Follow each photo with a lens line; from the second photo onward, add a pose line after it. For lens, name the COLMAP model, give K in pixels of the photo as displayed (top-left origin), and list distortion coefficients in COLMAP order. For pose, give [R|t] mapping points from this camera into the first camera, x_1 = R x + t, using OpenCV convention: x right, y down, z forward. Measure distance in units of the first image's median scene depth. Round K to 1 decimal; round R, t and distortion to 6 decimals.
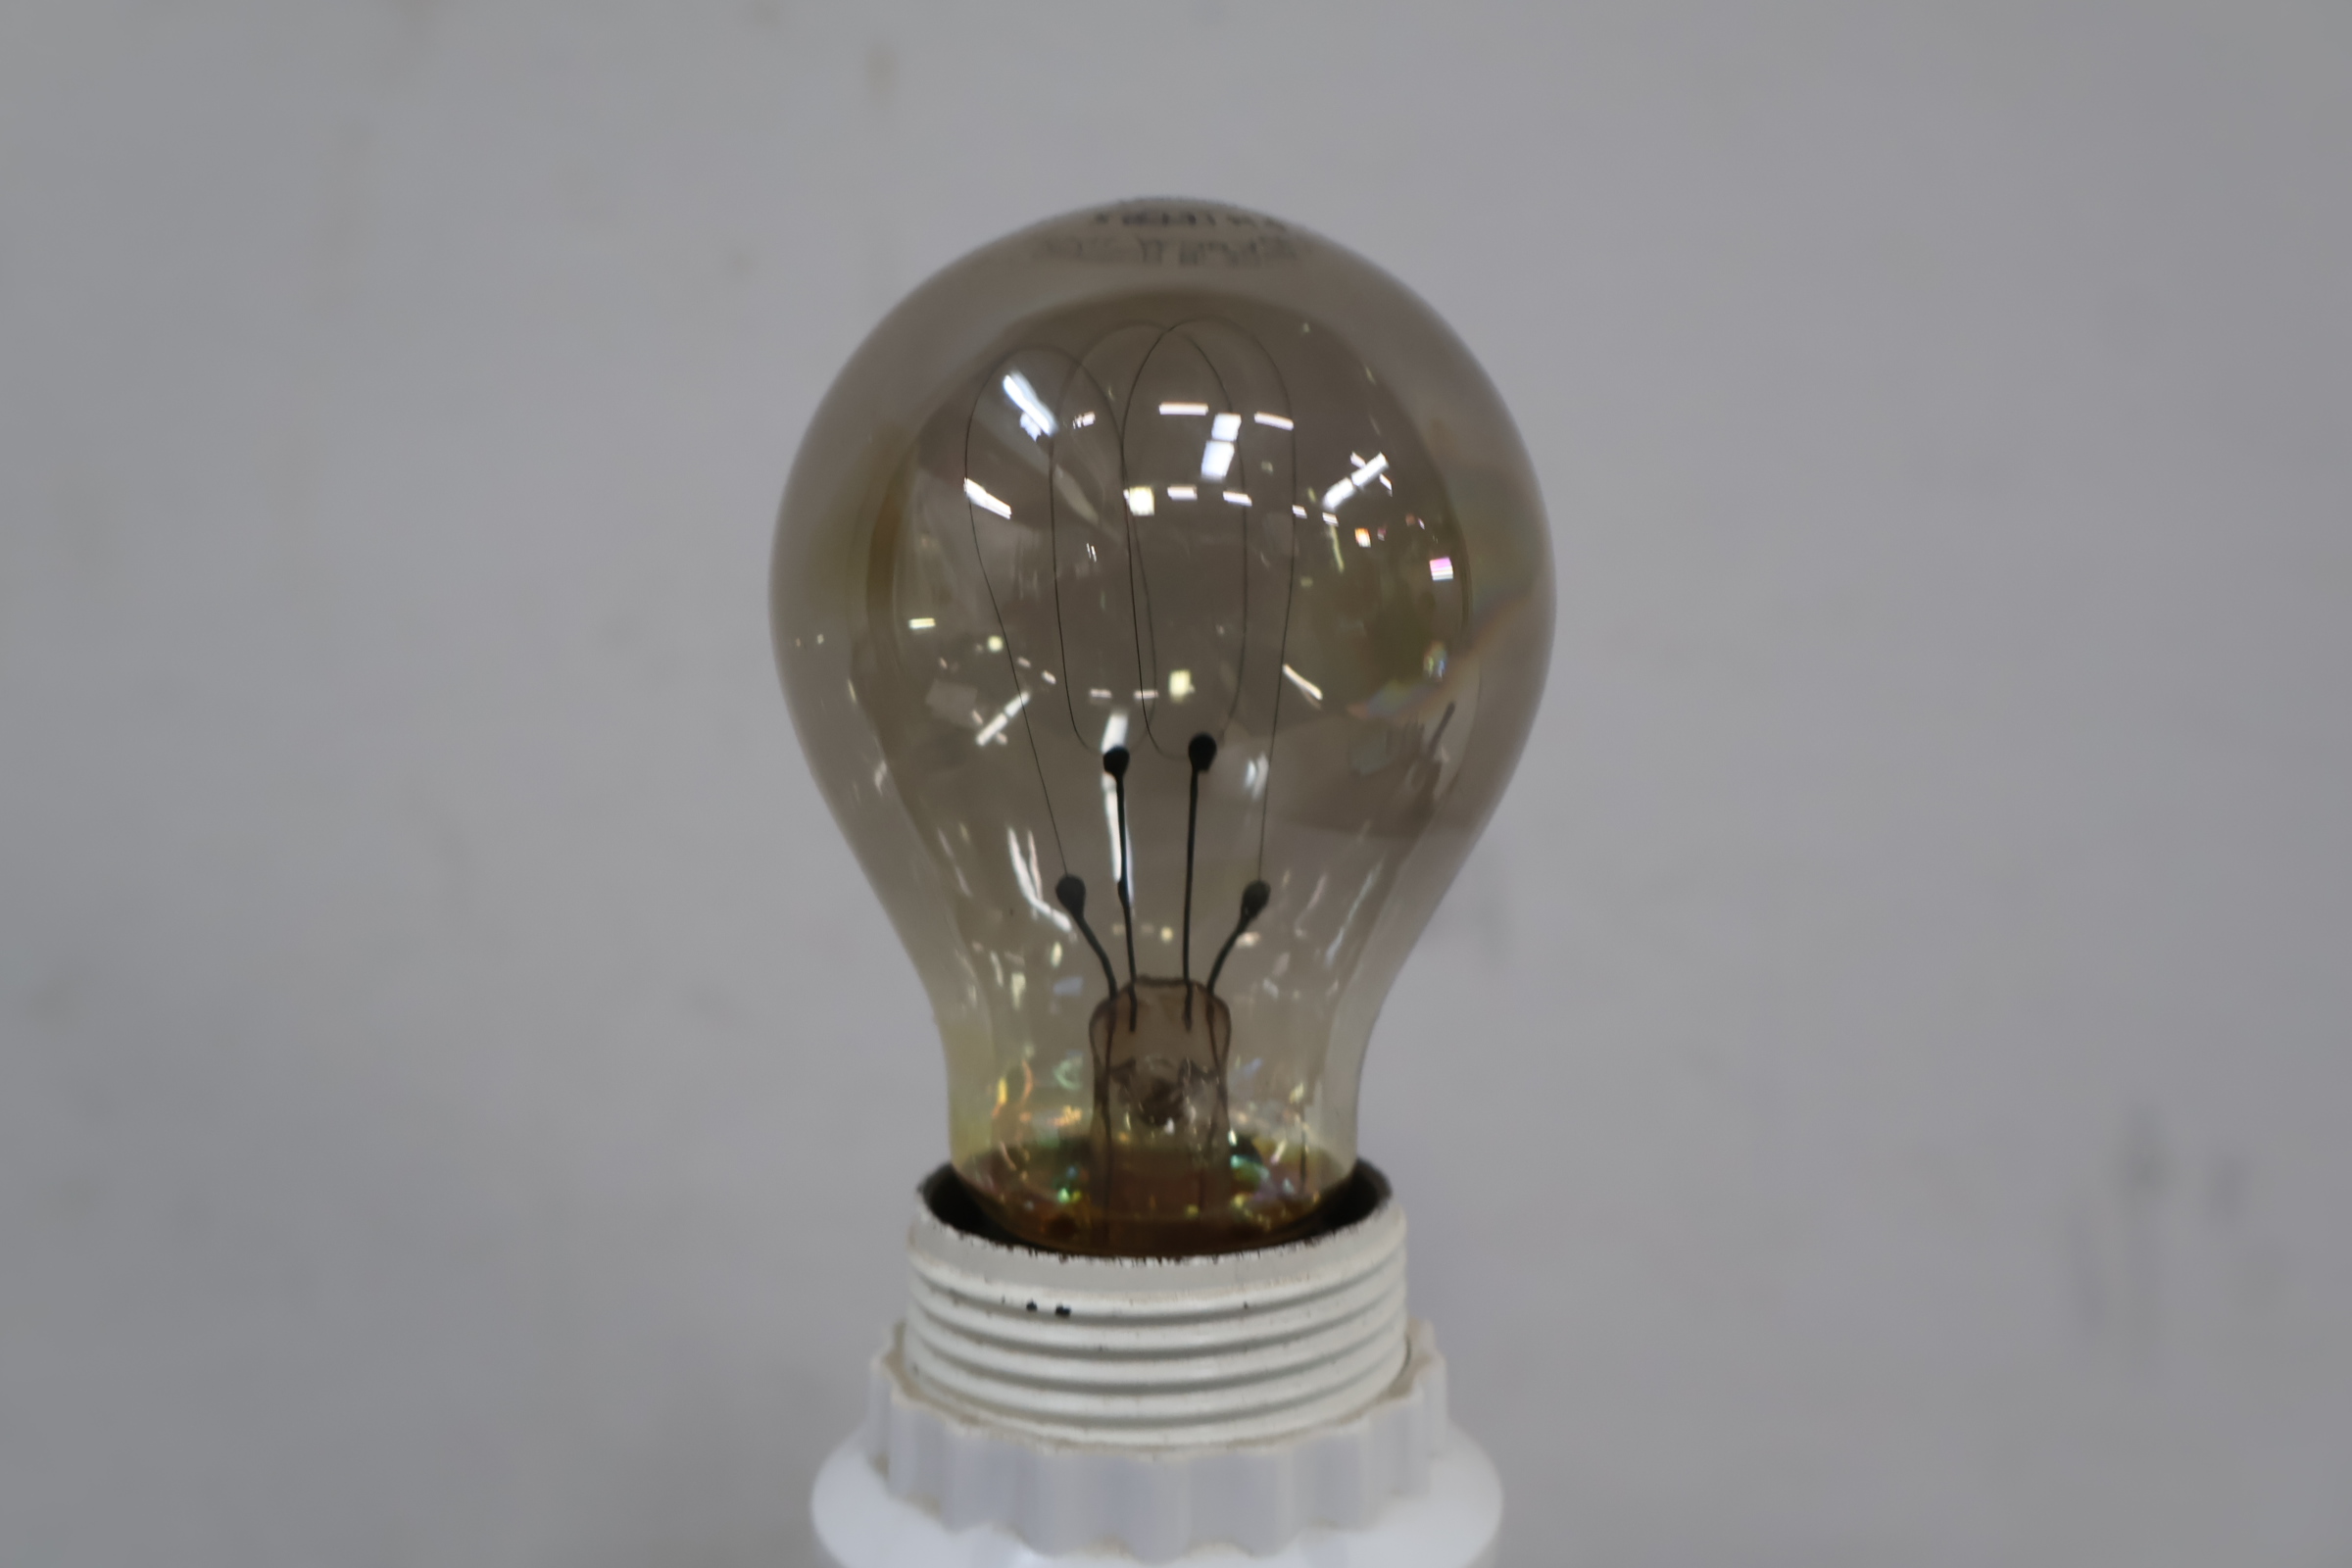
lens RADIAL K [[2190.0, 0, 1178.7], [0, 2190.0, 804.7], [0, 0, 1]] dist [0.015184, 0.000000]
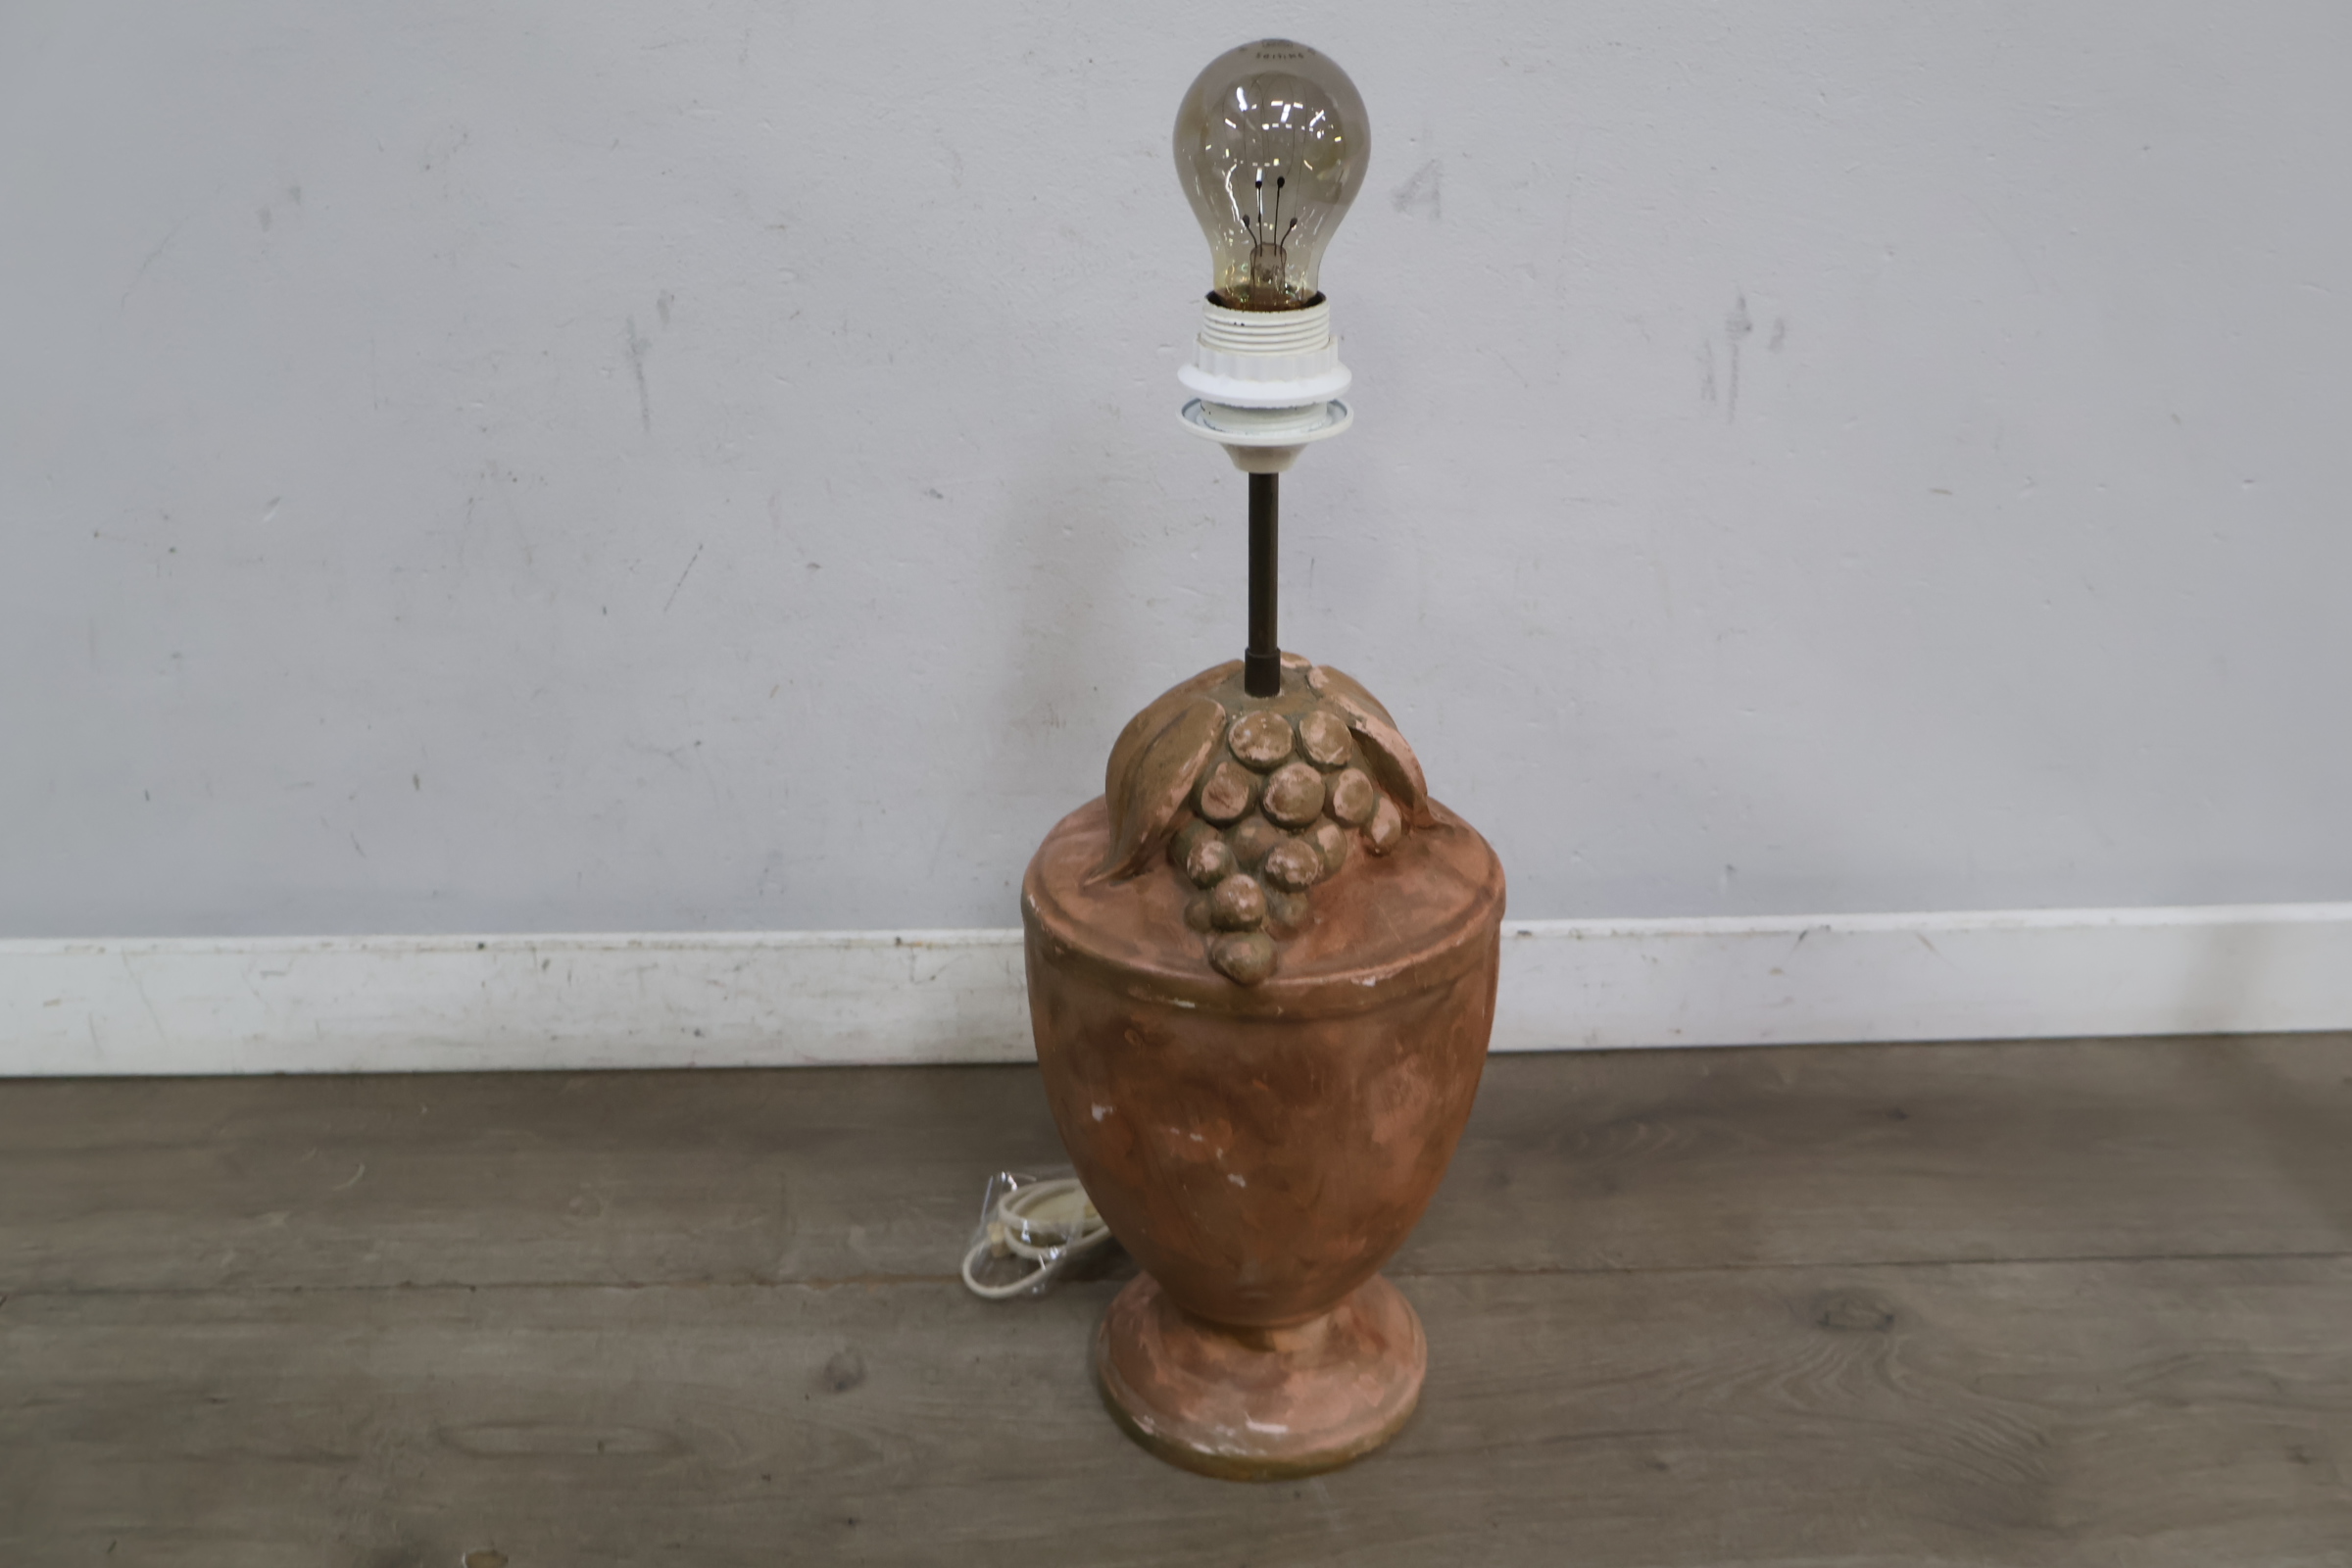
lens RADIAL K [[2190.0, 0, 1166.8], [0, 2190.0, 814.6], [0, 0, 1]] dist [0.015184, 0.000000]
pose [[0.997915, 0.032484, -0.055771, 0.066170], [-0.010493, 0.934269, 0.356414, -0.385077], [0.063683, -0.355086, 0.932662, -3.237879]]
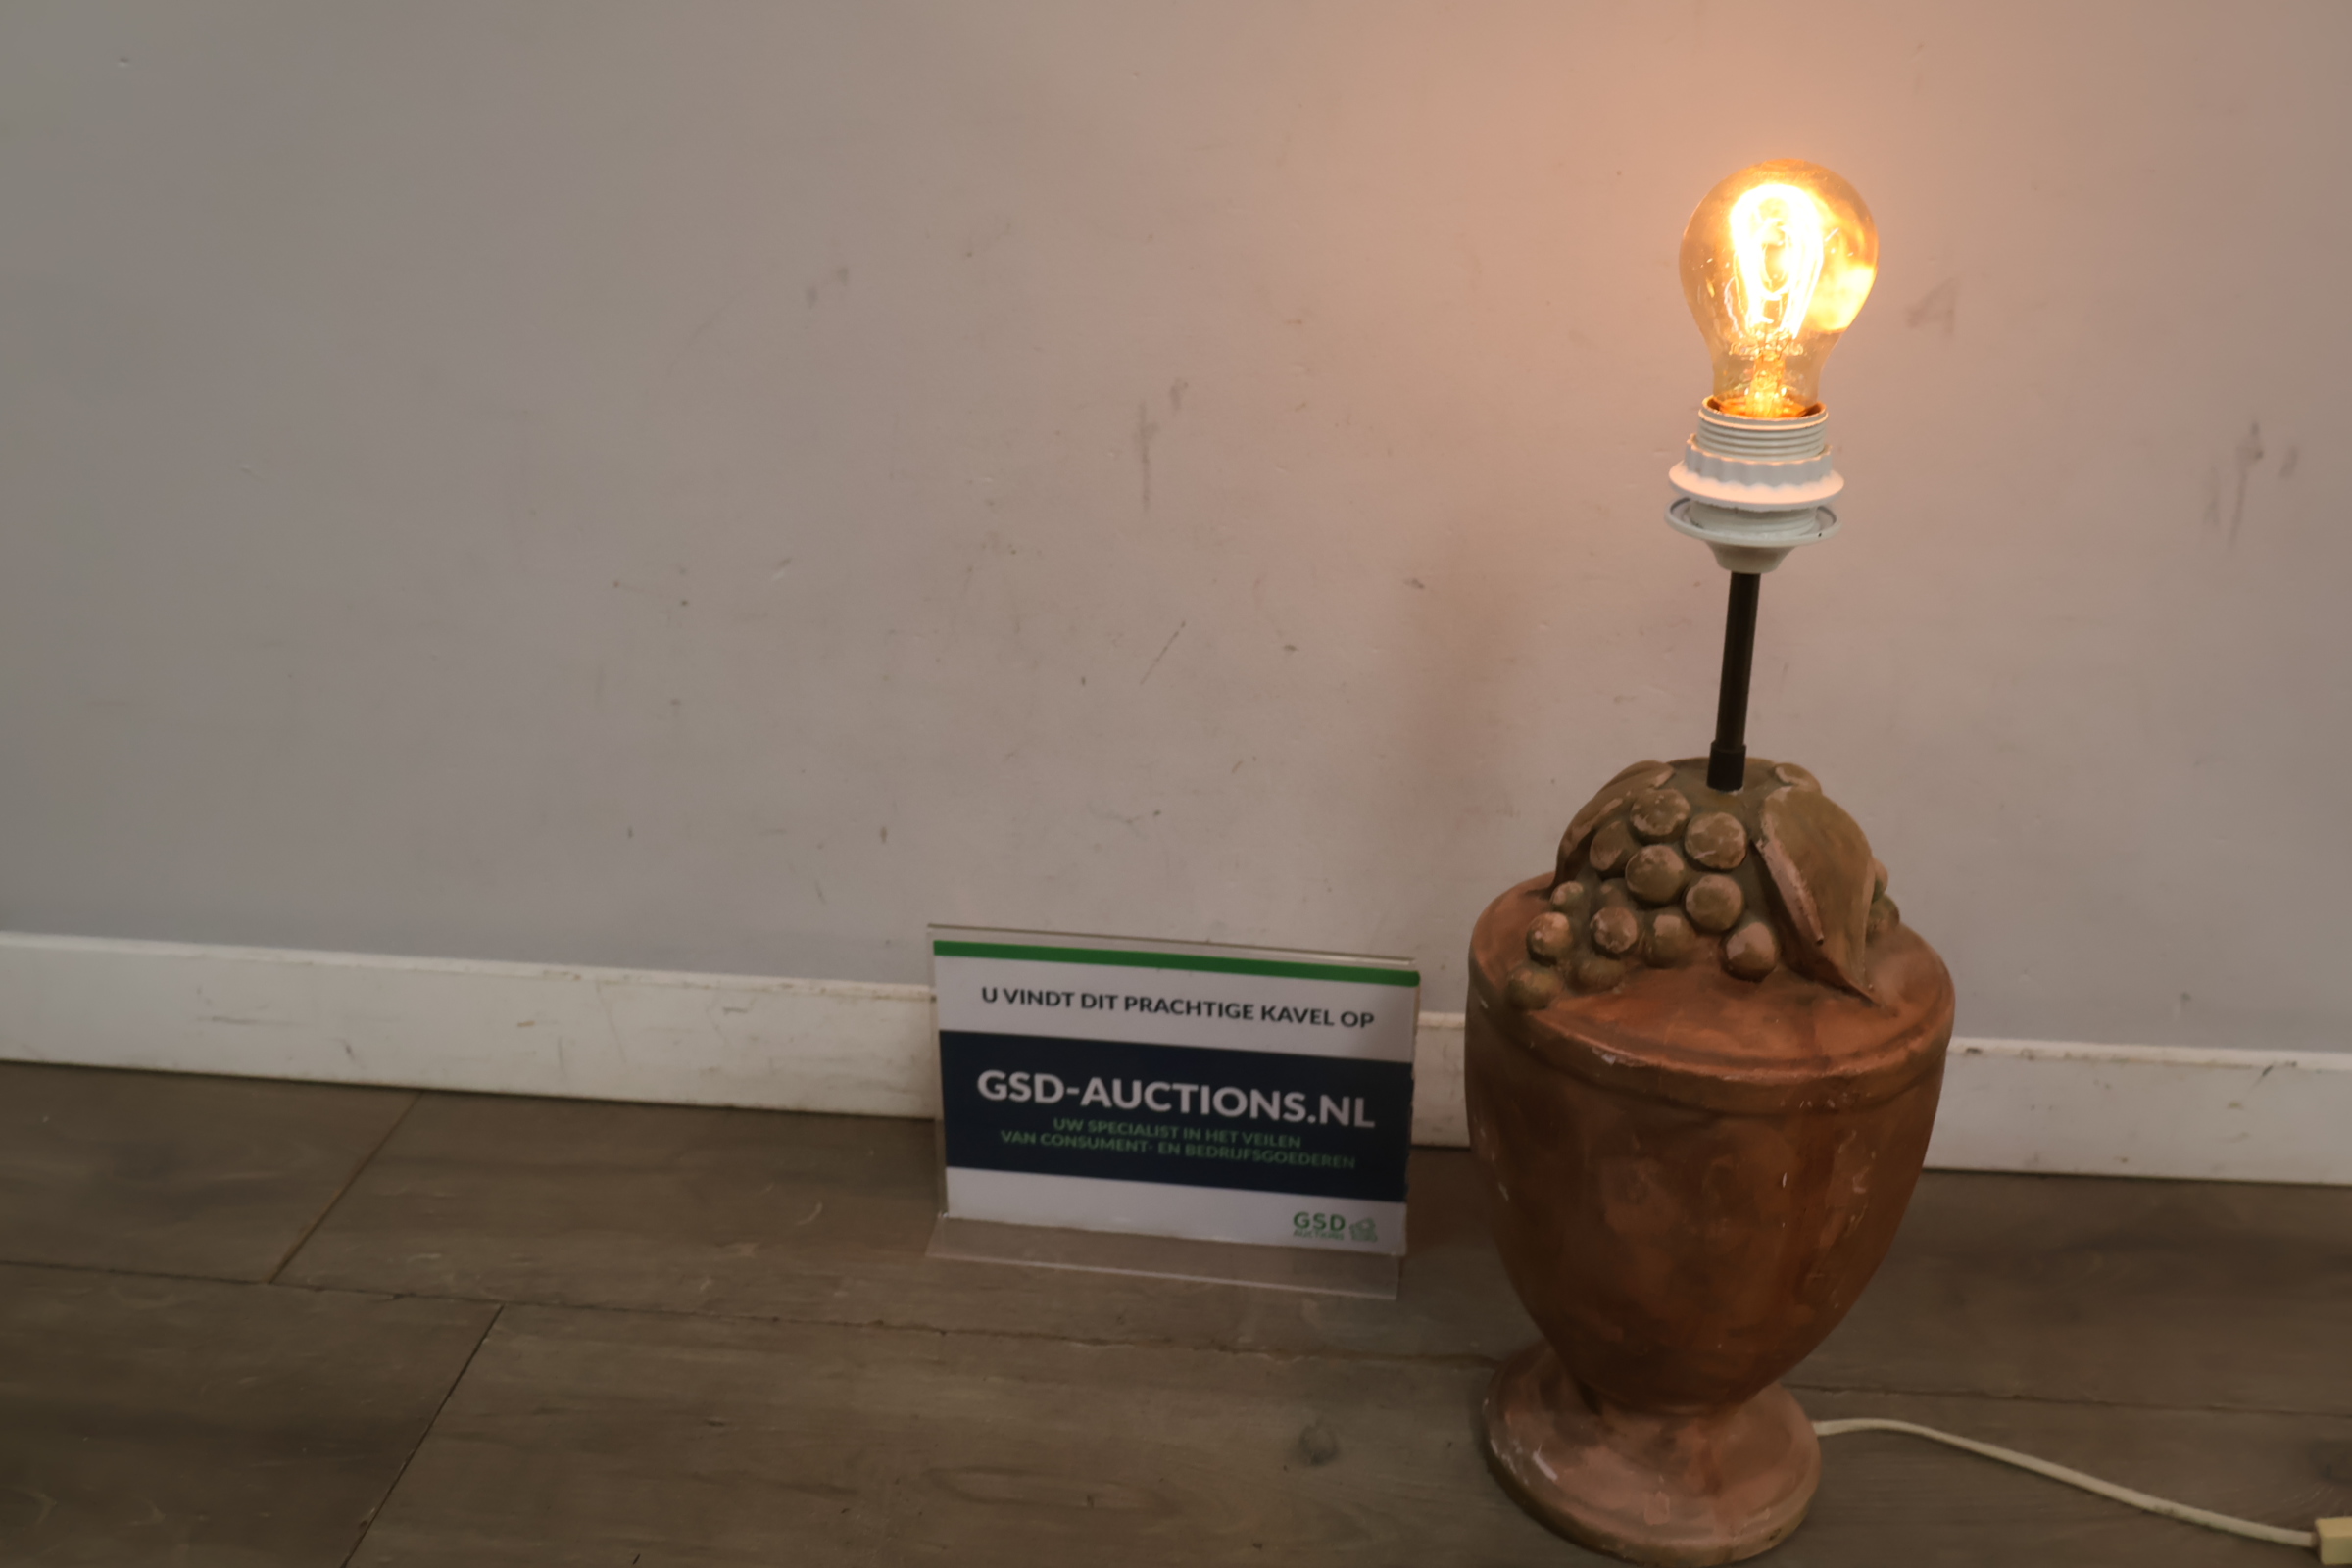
lens RADIAL K [[2190.0, 0, 1157.5], [0, 2190.0, 784.2], [0, 0, 1]] dist [0.015184, 0.000000]
pose [[0.986675, 0.084282, -0.139175, -0.753047], [-0.036450, 0.948137, 0.315765, -0.438924], [0.158570, -0.306485, 0.938575, -3.422760]]
